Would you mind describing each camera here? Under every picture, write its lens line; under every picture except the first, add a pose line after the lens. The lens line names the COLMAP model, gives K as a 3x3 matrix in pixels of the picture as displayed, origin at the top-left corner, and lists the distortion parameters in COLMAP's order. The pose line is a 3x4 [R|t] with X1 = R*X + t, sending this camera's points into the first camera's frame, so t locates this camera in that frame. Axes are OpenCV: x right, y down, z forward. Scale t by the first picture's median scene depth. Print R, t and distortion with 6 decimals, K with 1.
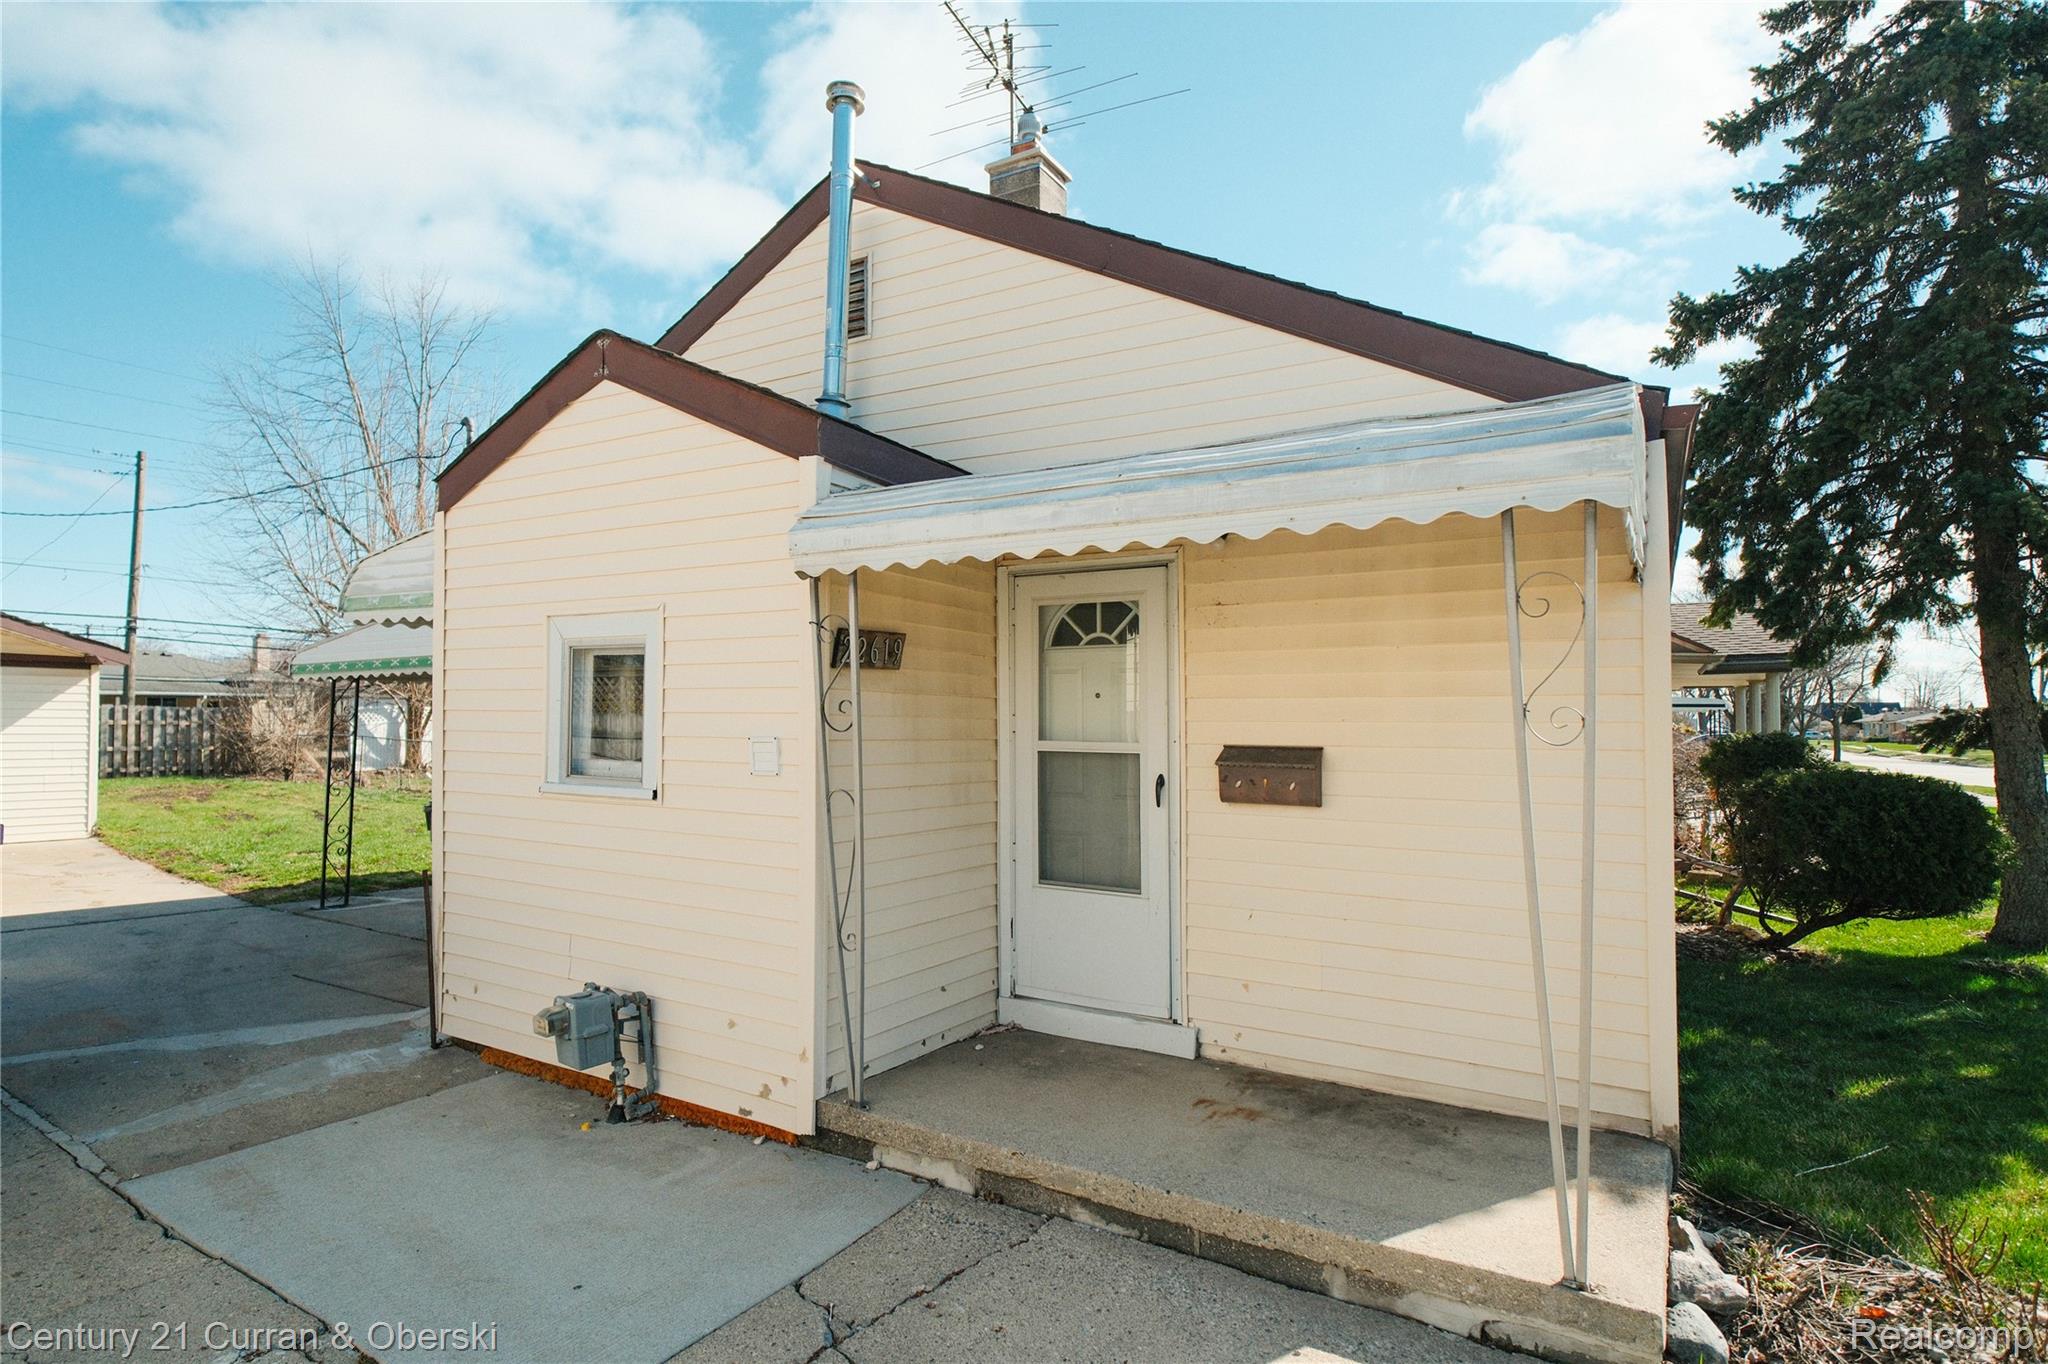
lens RADIAL K [[1086.7, 0, 964.1], [0, 1086.7, 717.6], [0, 0, 1]] dist [-0.003179, -0.000820]
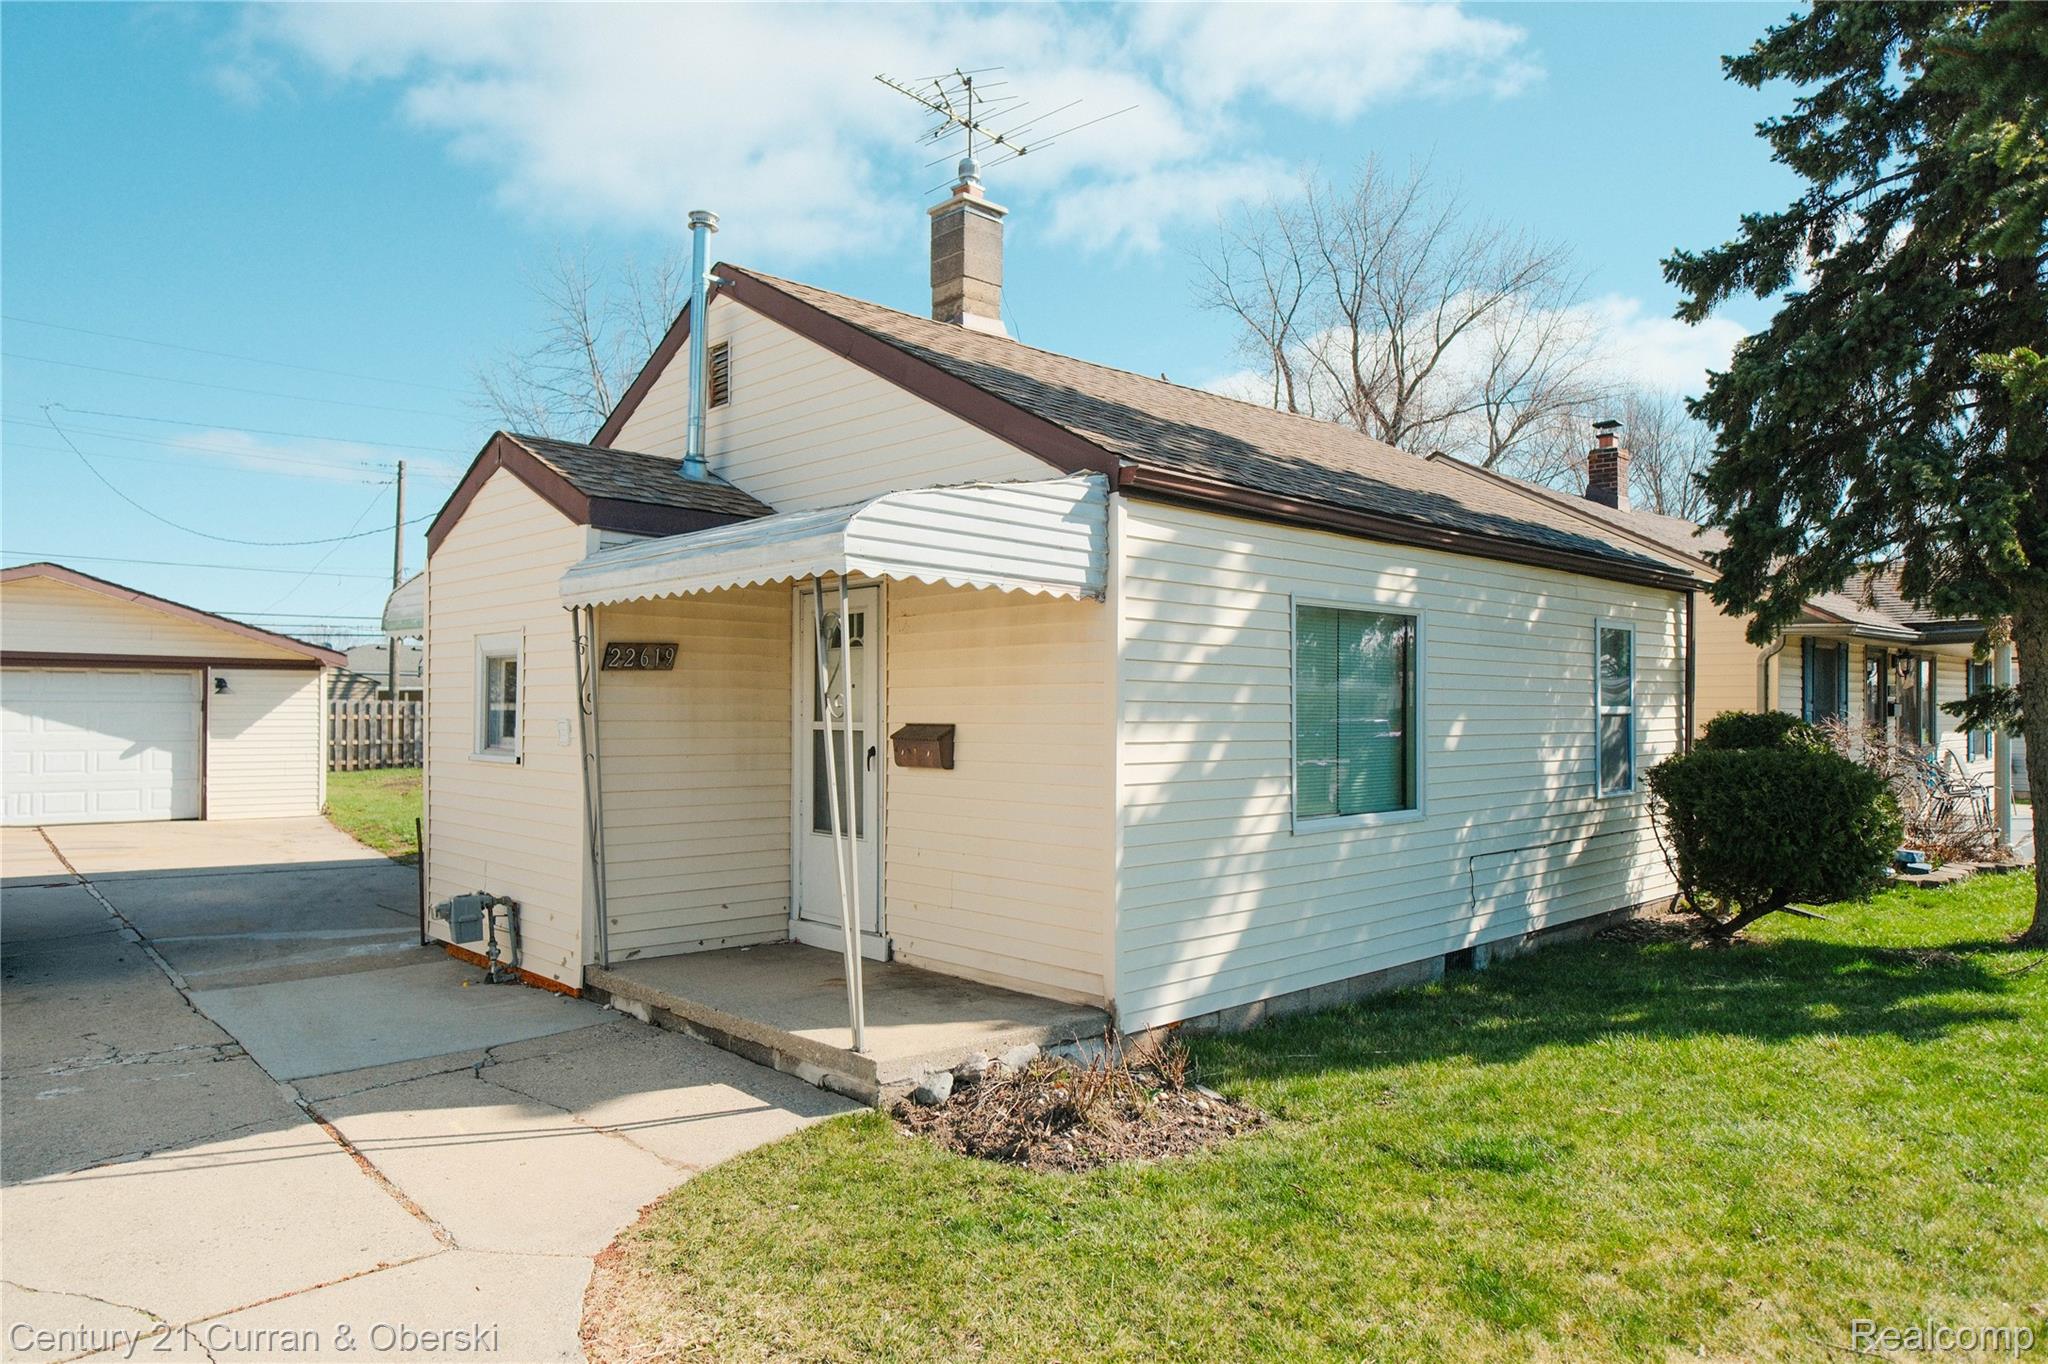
lens RADIAL K [[1299.1, 0, 1016.2], [0, 1299.1, 720.3], [0, 0, 1]] dist [0.002988, 0.000169]
pose [[0.969305, -0.006627, -0.245772, 0.613804], [0.009206, 0.999914, 0.009344, 0.006596], [0.245689, -0.011320, 0.969283, -0.395600]]
